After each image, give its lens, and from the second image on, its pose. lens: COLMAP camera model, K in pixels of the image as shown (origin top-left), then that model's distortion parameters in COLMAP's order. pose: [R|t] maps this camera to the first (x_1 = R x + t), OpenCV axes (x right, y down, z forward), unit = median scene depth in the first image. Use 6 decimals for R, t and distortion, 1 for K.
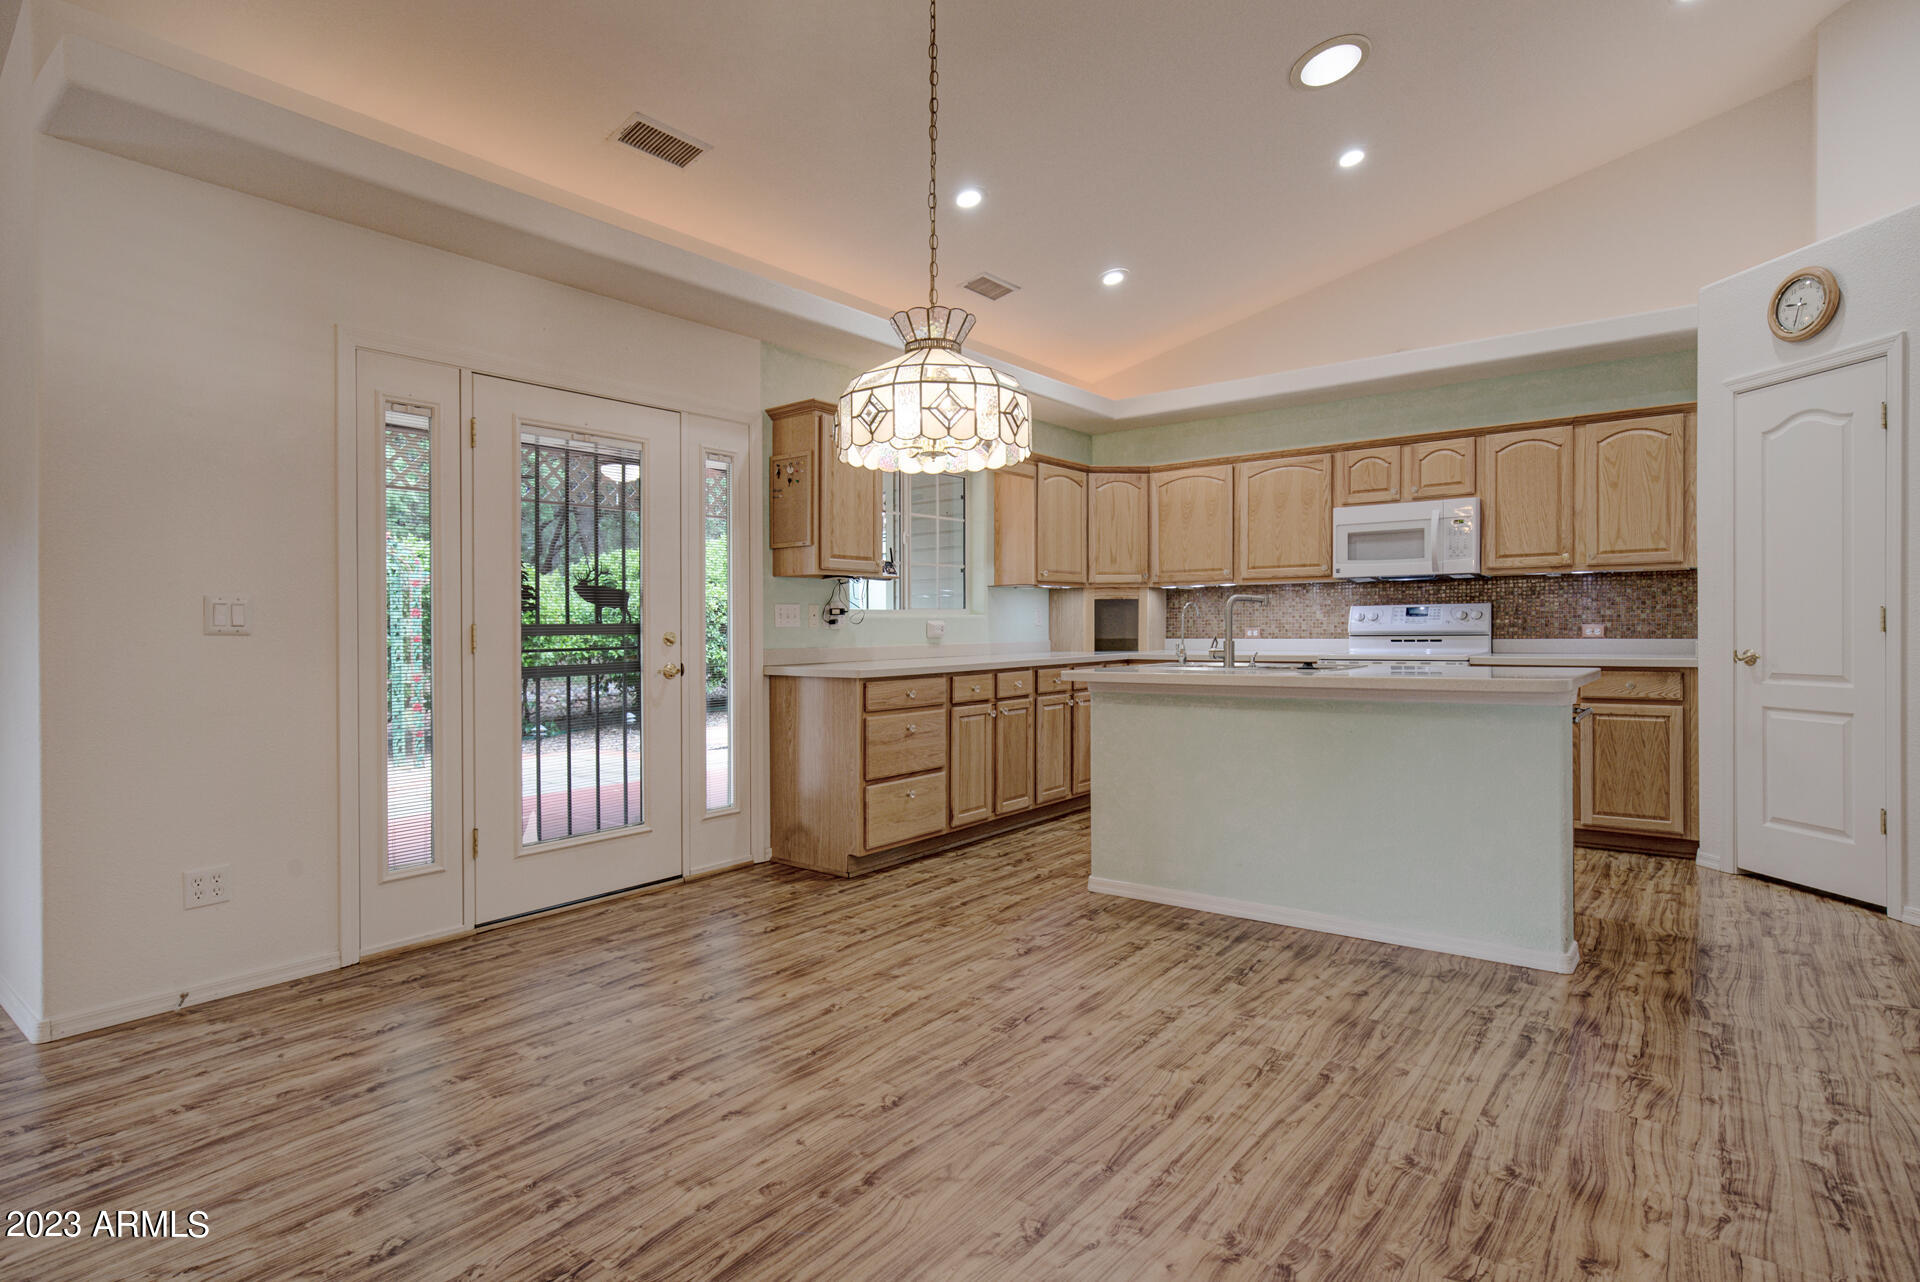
lens RADIAL K [[1009.2, 0, 967.8], [0, 1009.2, 648.7], [0, 0, 1]] dist [0.038199, 0.001622]
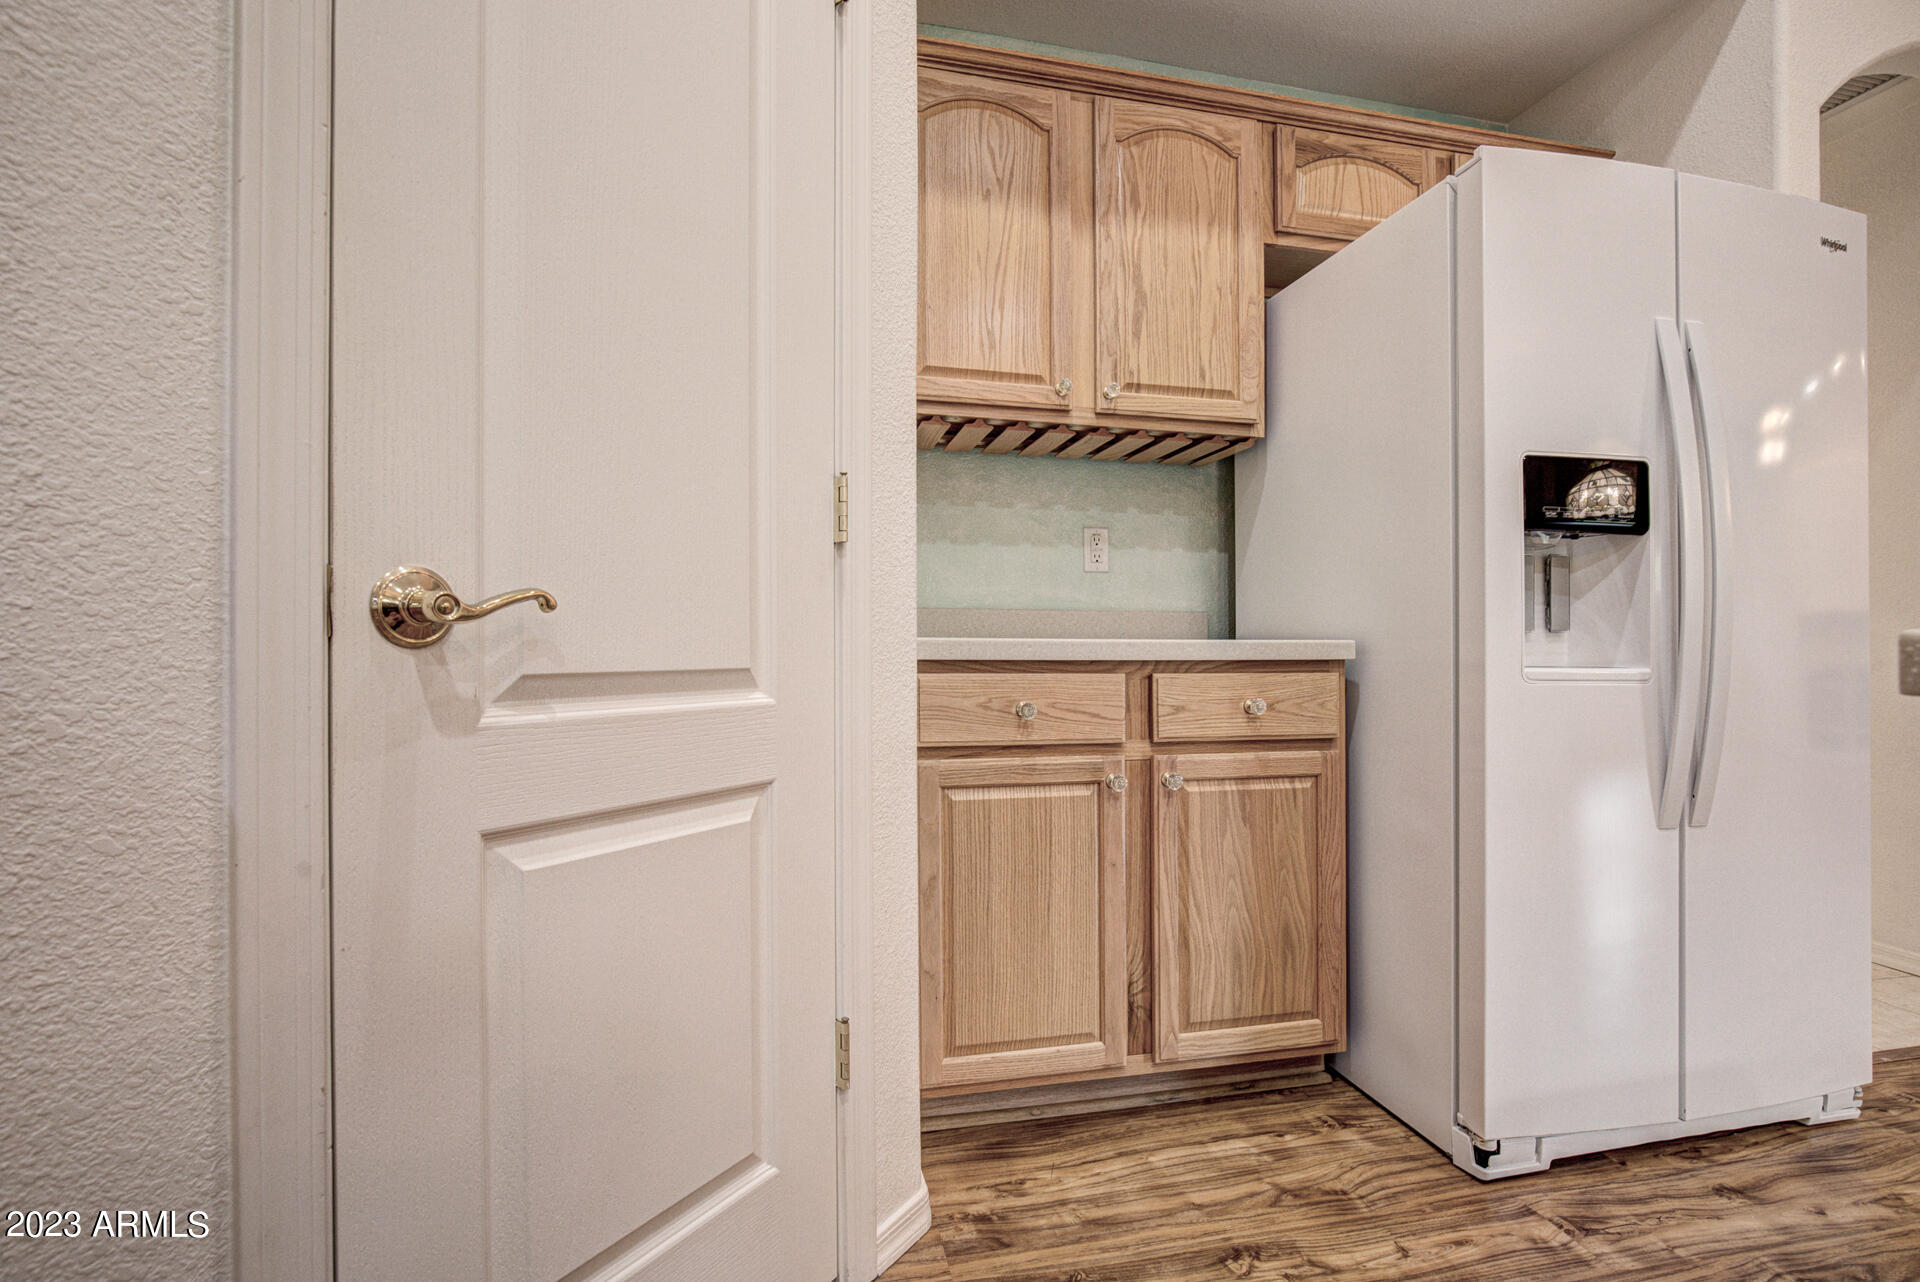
lens RADIAL K [[884.3, 0, 957.3], [0, 884.3, 645.0], [0, 0, 1]] dist [-0.012821, 0.002390]
pose [[-0.764813, 0.011521, 0.644149, 0.494491], [0.019644, 0.999792, 0.005442, 0.015201], [-0.643953, 0.016816, -0.764881, 0.924996]]
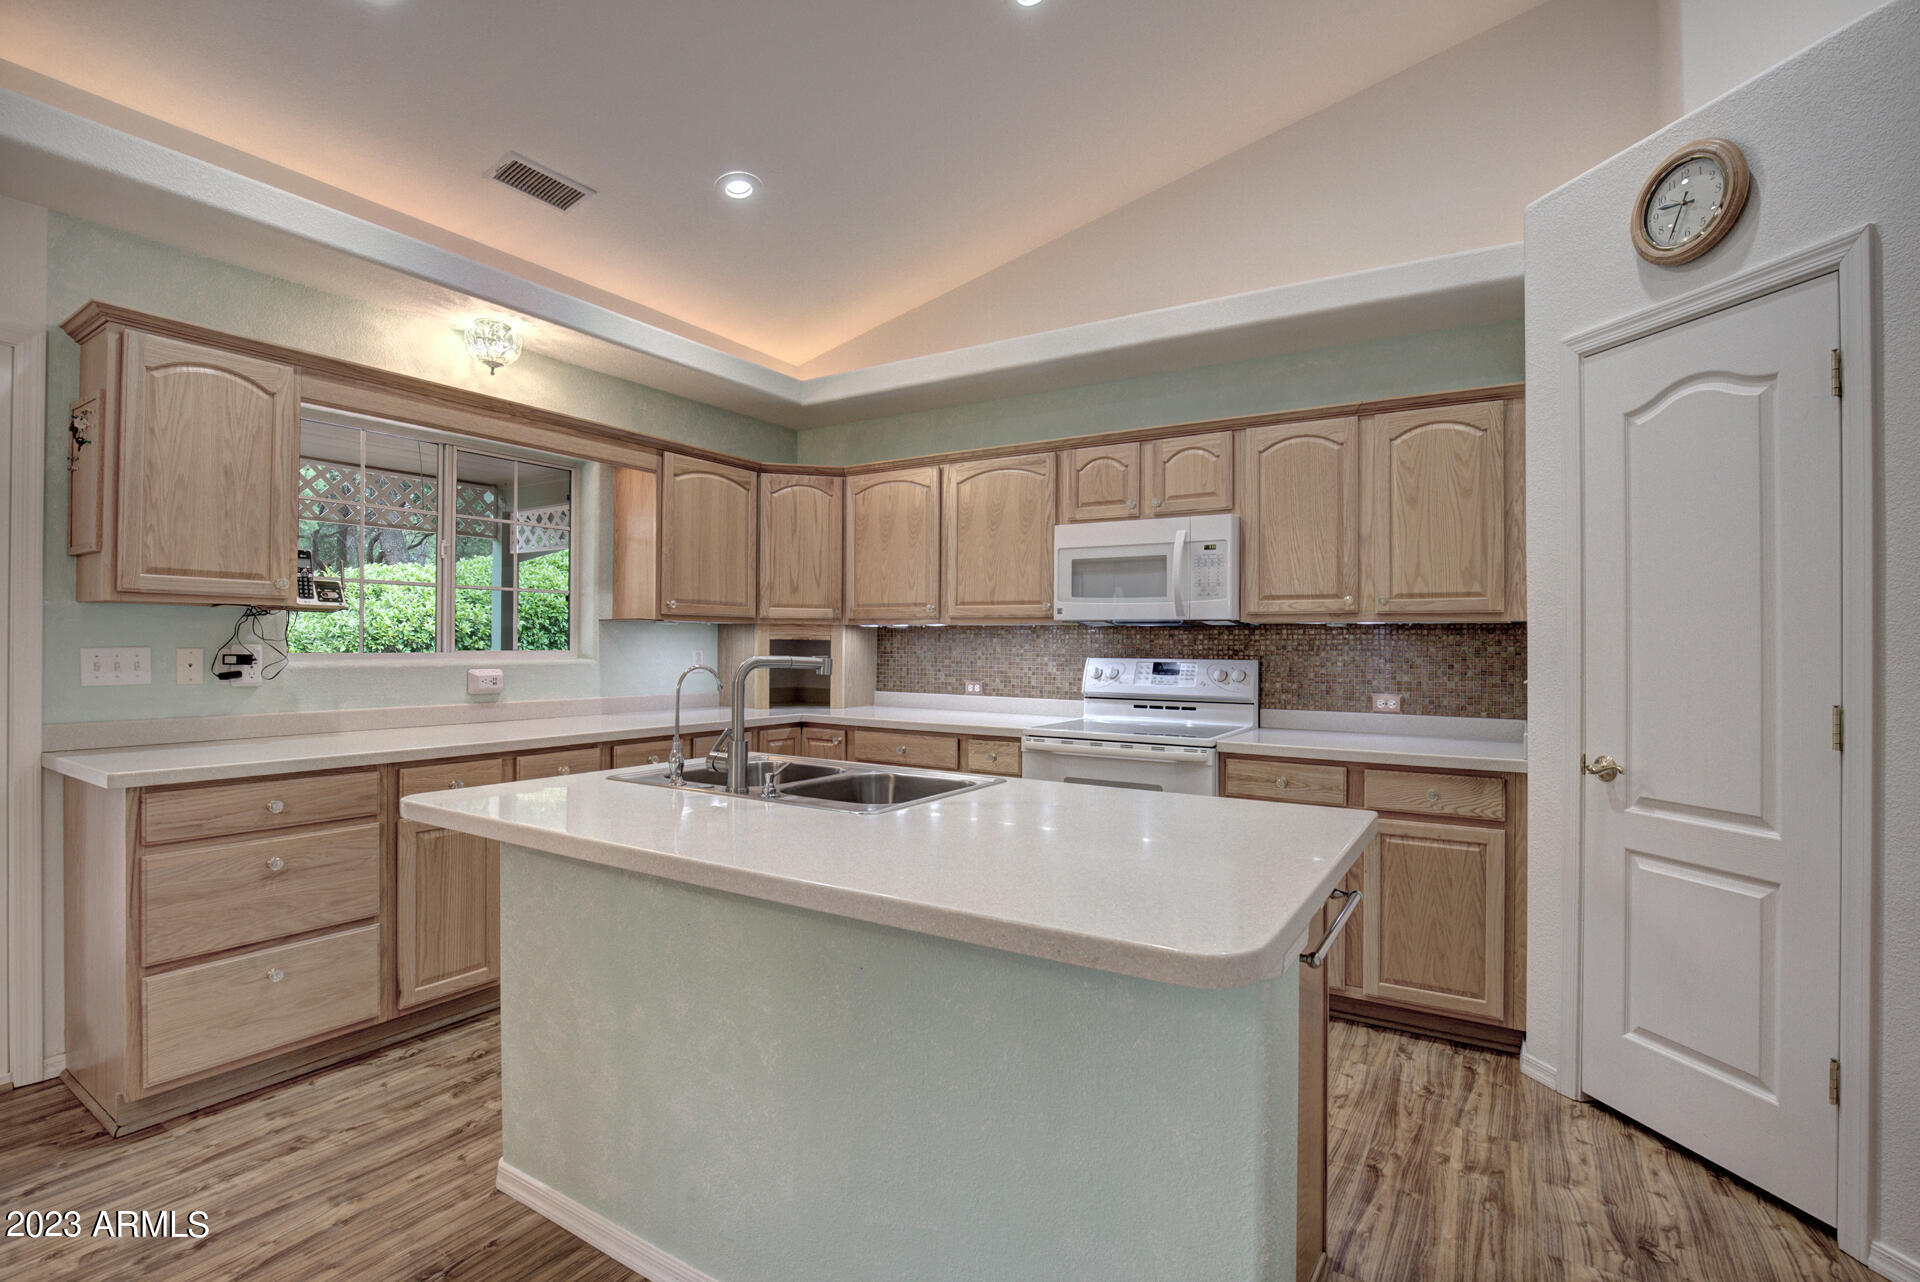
lens RADIAL K [[884.3, 0, 945.4], [0, 884.3, 643.5], [0, 0, 1]] dist [-0.012821, 0.002390]
pose [[0.997675, 0.020215, 0.065086, 0.274279], [-0.018609, 0.999509, -0.025194, -0.040686], [-0.065564, 0.023924, 0.997562, 0.421954]]
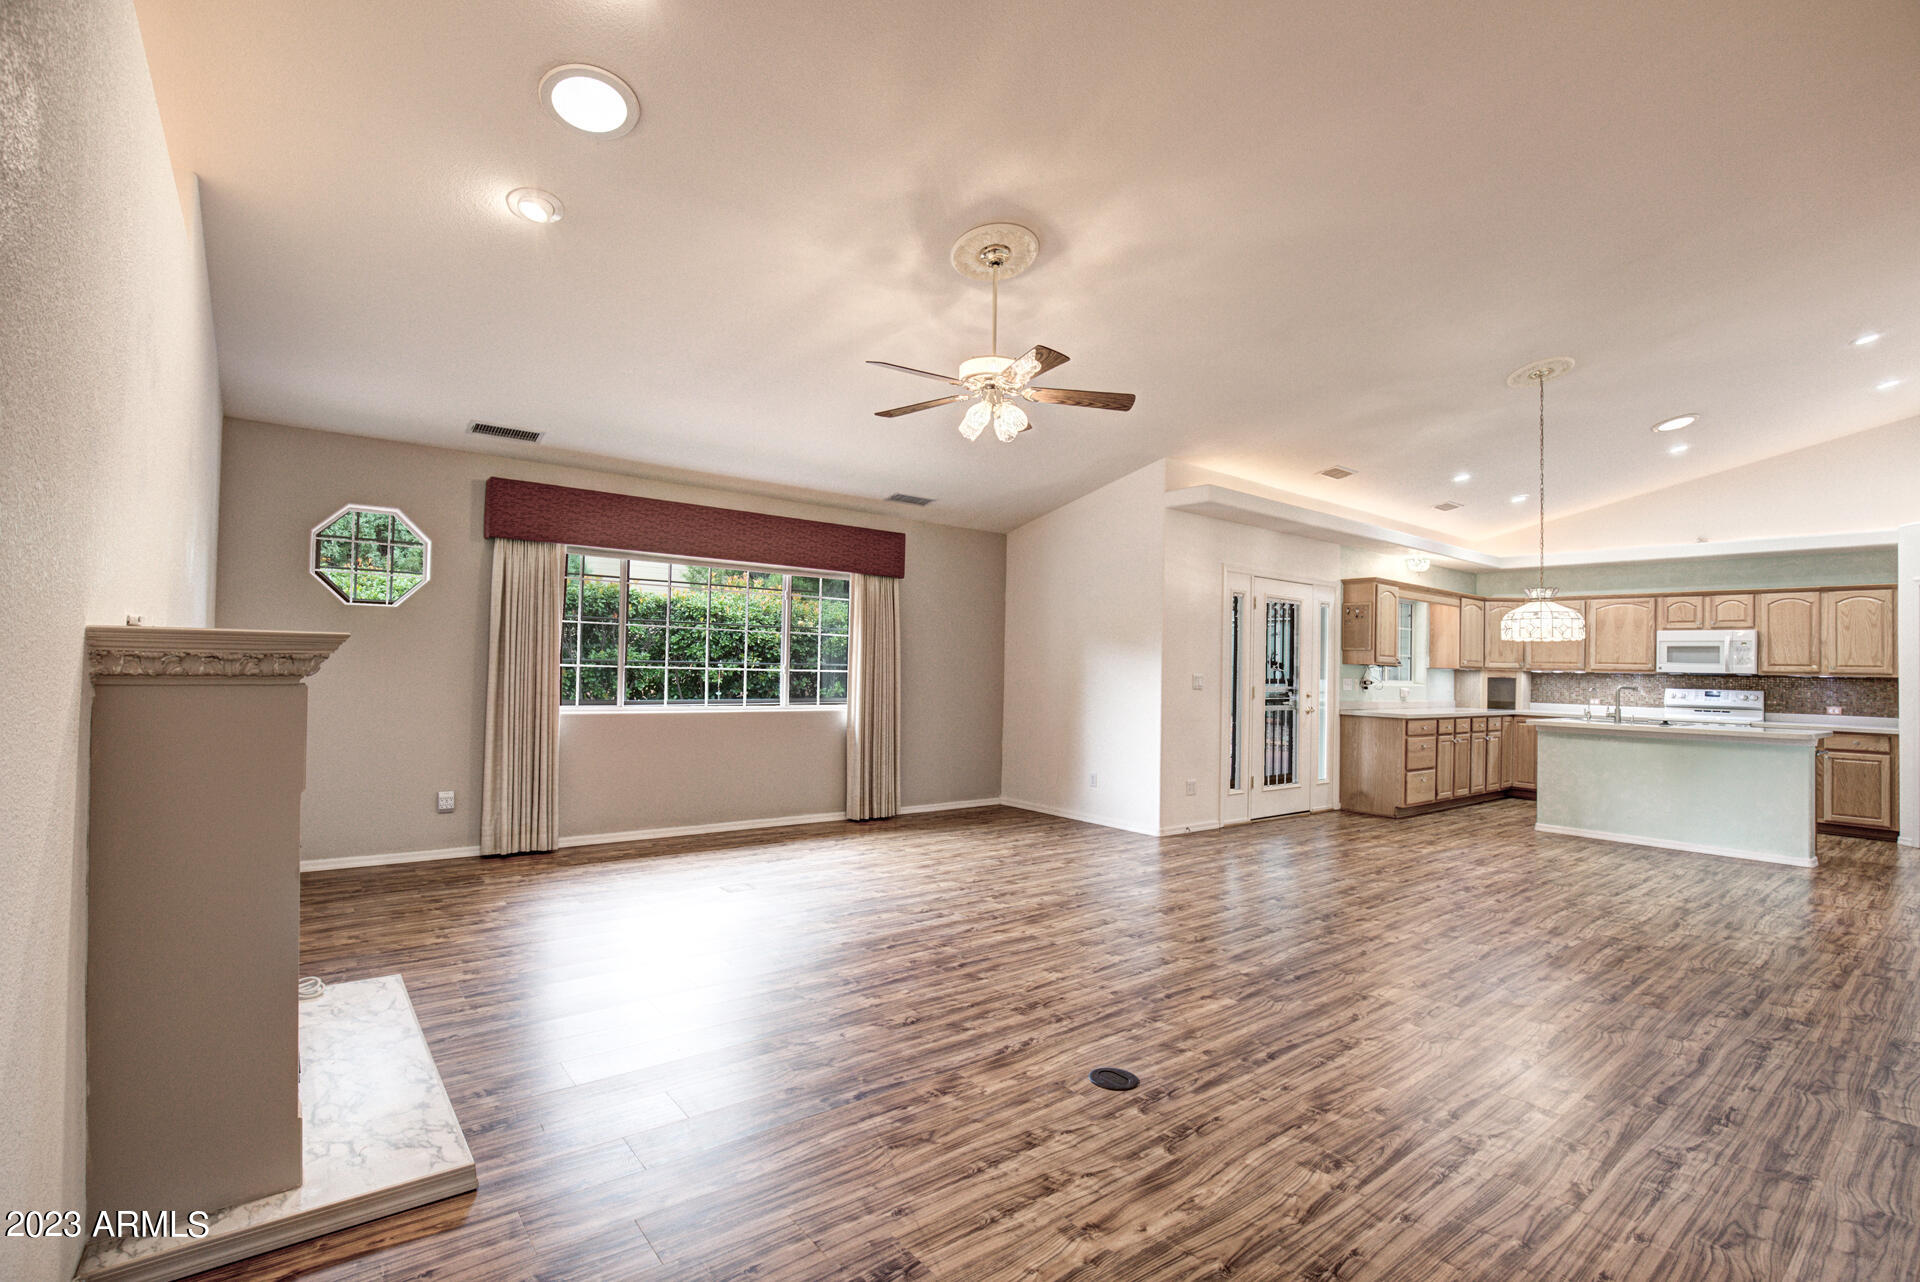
lens RADIAL K [[884.3, 0, 977.1], [0, 884.3, 650.8], [0, 0, 1]] dist [-0.012821, 0.002390]
pose [[0.972555, 0.031722, -0.230501, -0.461598], [-0.041742, 0.998378, -0.038724, -0.001303], [0.228899, 0.047283, 0.972301, -0.779138]]
